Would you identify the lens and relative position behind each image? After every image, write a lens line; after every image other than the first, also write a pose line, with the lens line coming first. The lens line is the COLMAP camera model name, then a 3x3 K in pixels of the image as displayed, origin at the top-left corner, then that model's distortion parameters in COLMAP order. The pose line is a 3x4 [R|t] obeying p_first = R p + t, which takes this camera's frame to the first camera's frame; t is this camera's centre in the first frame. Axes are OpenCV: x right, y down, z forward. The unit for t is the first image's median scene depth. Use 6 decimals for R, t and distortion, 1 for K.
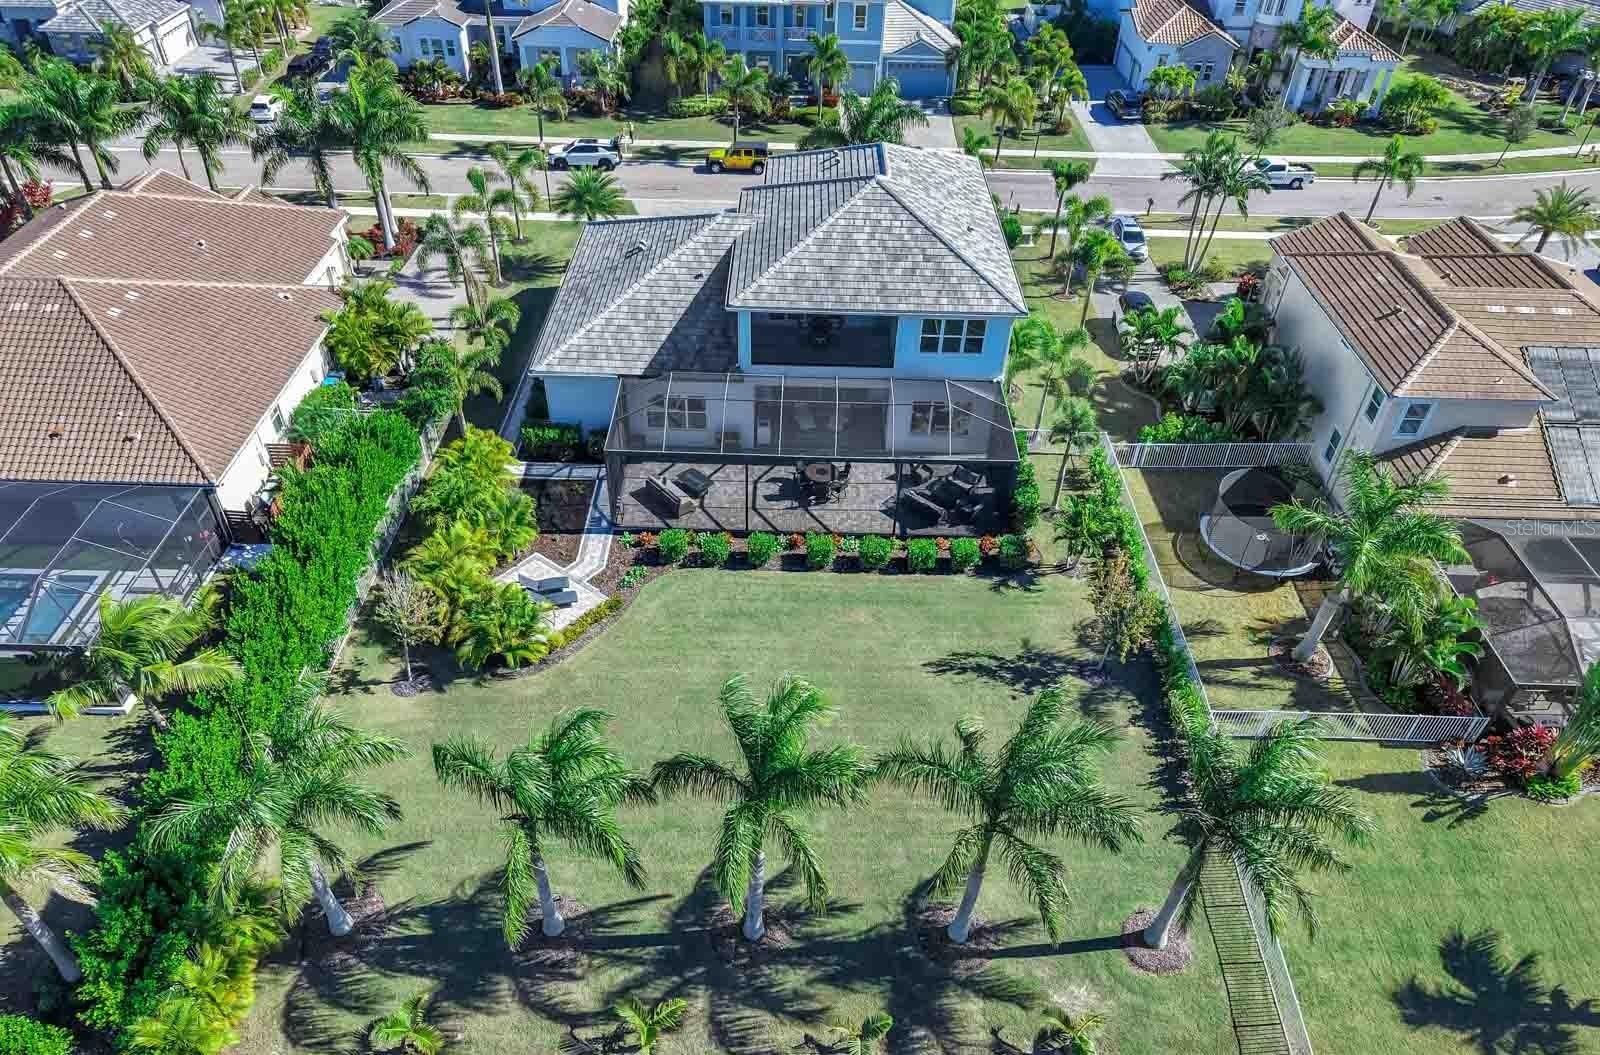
lens RADIAL K [[1087.4, 0, 793.3], [0, 1087.4, 599.8], [0, 0, 1]] dist [-0.002127, -0.003844]
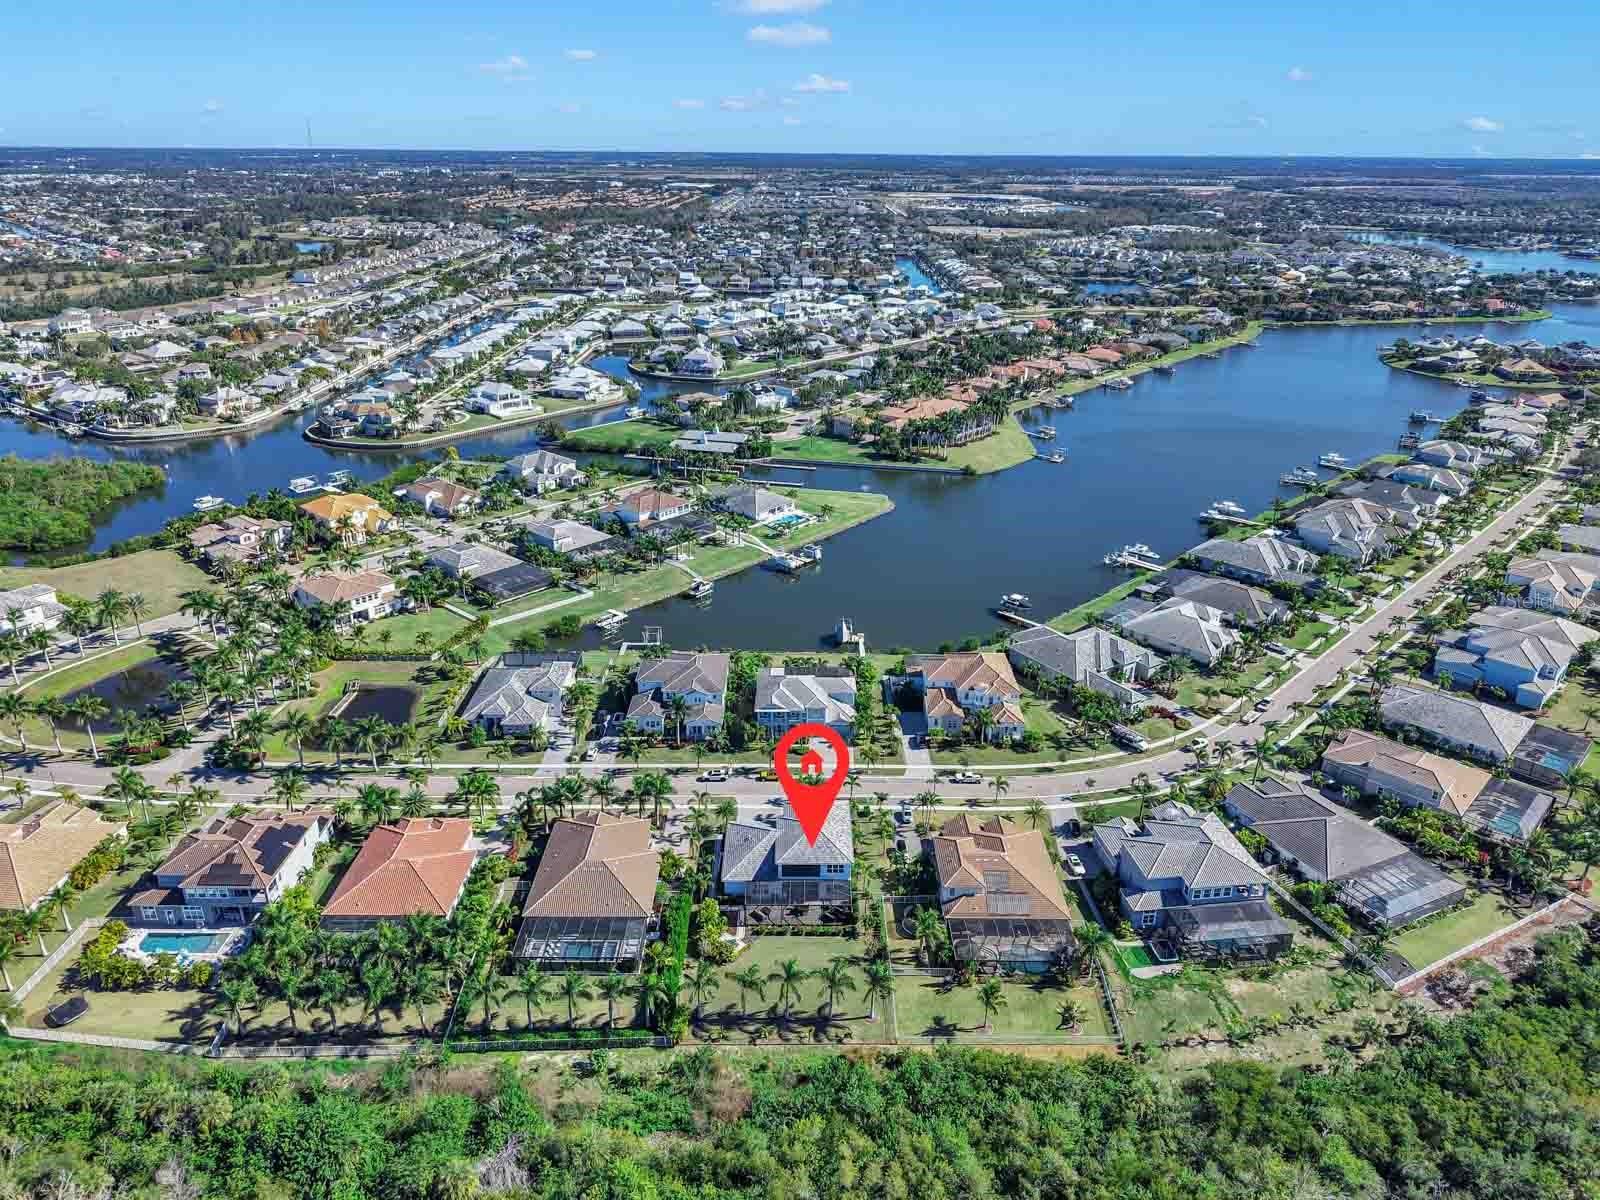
lens RADIAL K [[1090.7, 0, 800.0], [0, 1090.7, 600.0], [0, 0, 1]] dist [0.006110, -0.000017]
pose [[0.999851, -0.015657, 0.007236, 0.012610], [0.017130, 0.950395, -0.310574, 0.041269], [-0.002014, 0.310652, 0.950522, -2.912423]]
